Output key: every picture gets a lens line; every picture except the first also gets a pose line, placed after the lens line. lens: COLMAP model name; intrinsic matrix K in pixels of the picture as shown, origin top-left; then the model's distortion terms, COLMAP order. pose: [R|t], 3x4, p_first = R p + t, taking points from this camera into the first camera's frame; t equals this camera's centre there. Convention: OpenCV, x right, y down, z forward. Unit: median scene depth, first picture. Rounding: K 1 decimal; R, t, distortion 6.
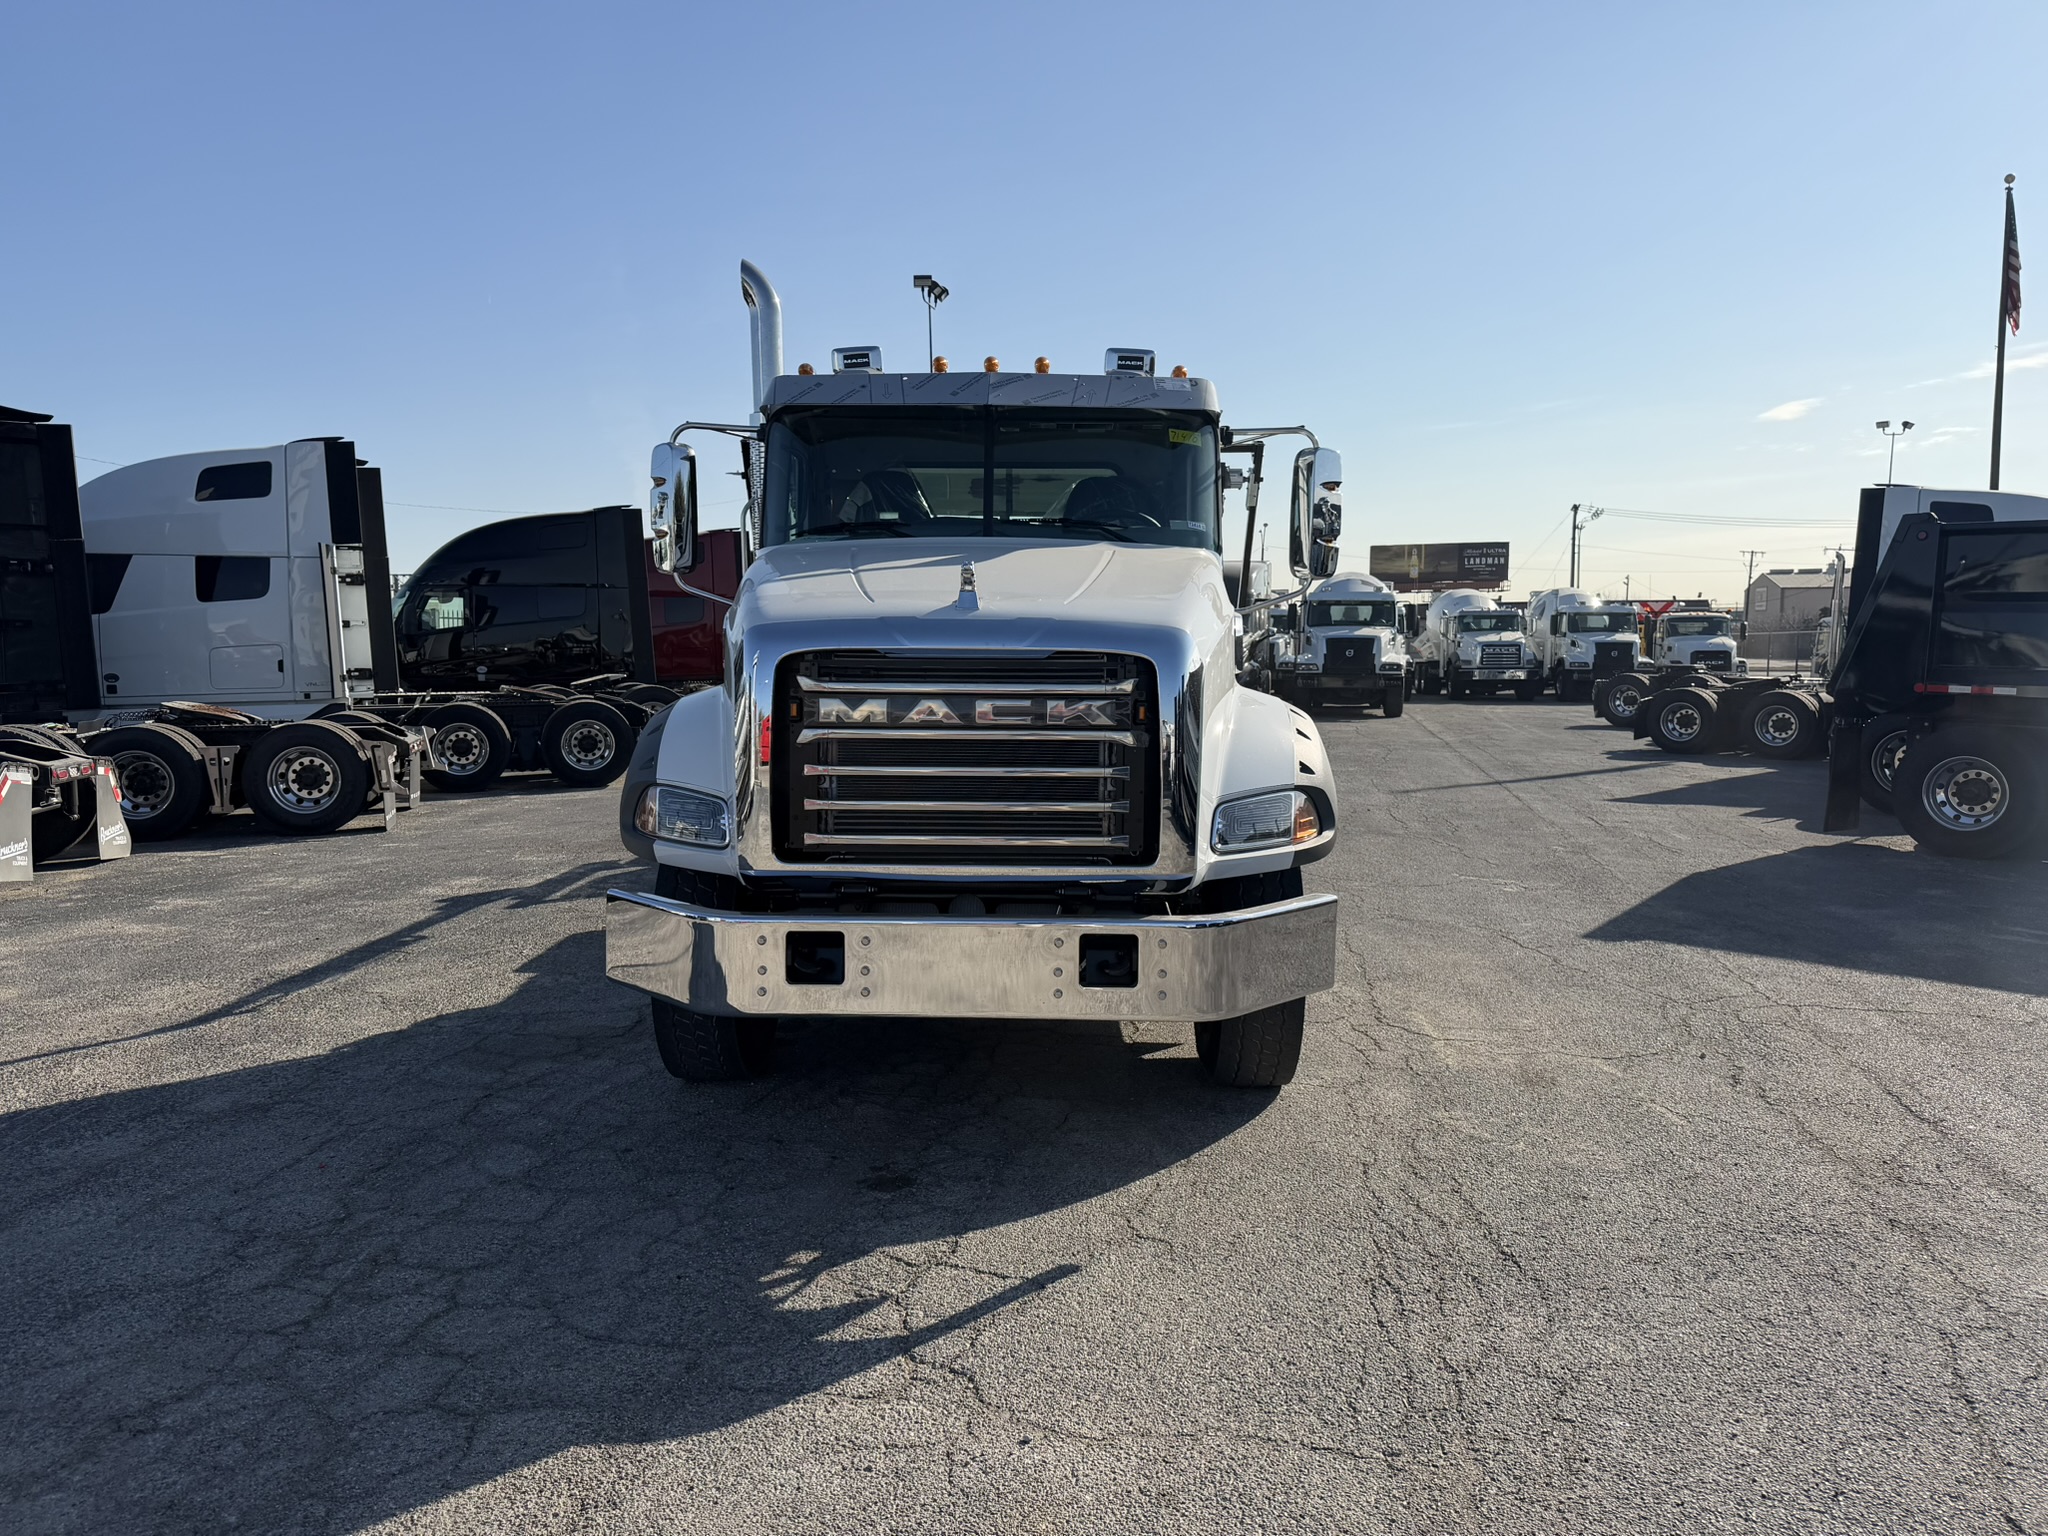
lens RADIAL K [[1410.9, 0, 1019.5], [0, 1410.9, 802.2], [0, 0, 1]] dist [0.084436, -0.114048]
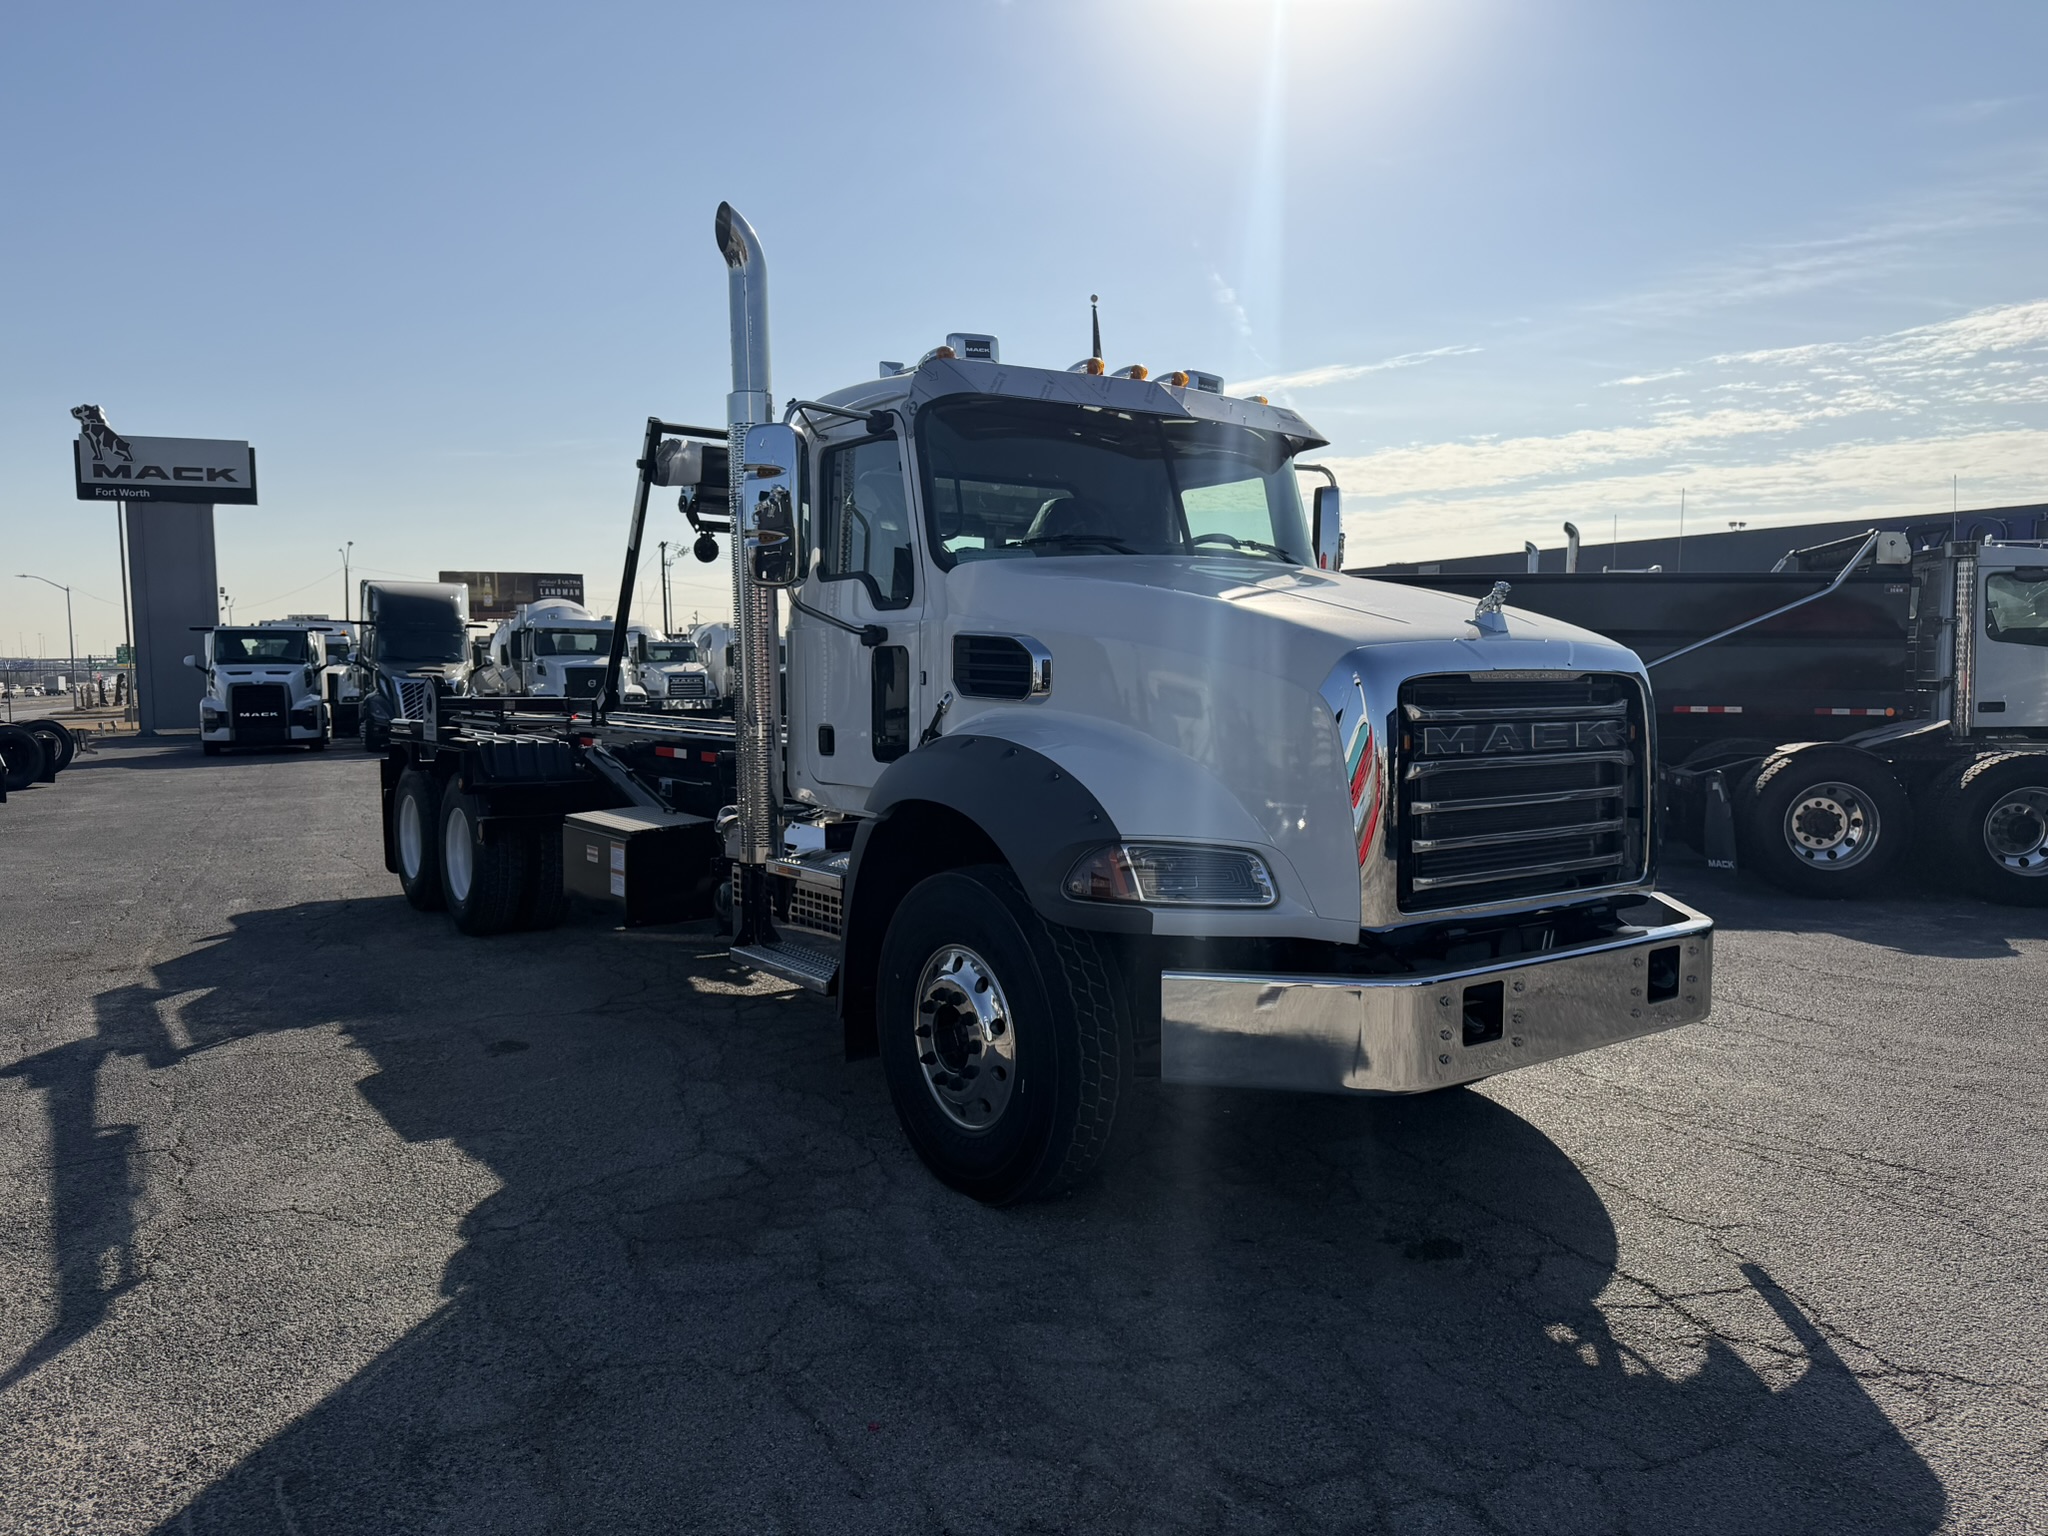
lens RADIAL K [[1410.9, 0, 1019.5], [0, 1410.9, 802.2], [0, 0, 1]] dist [0.084436, -0.114048]
pose [[0.792692, -0.059027, 0.606758, -0.646142], [0.072068, 0.997396, 0.002877, -0.033701], [-0.605348, 0.041447, 0.794881, 0.307190]]
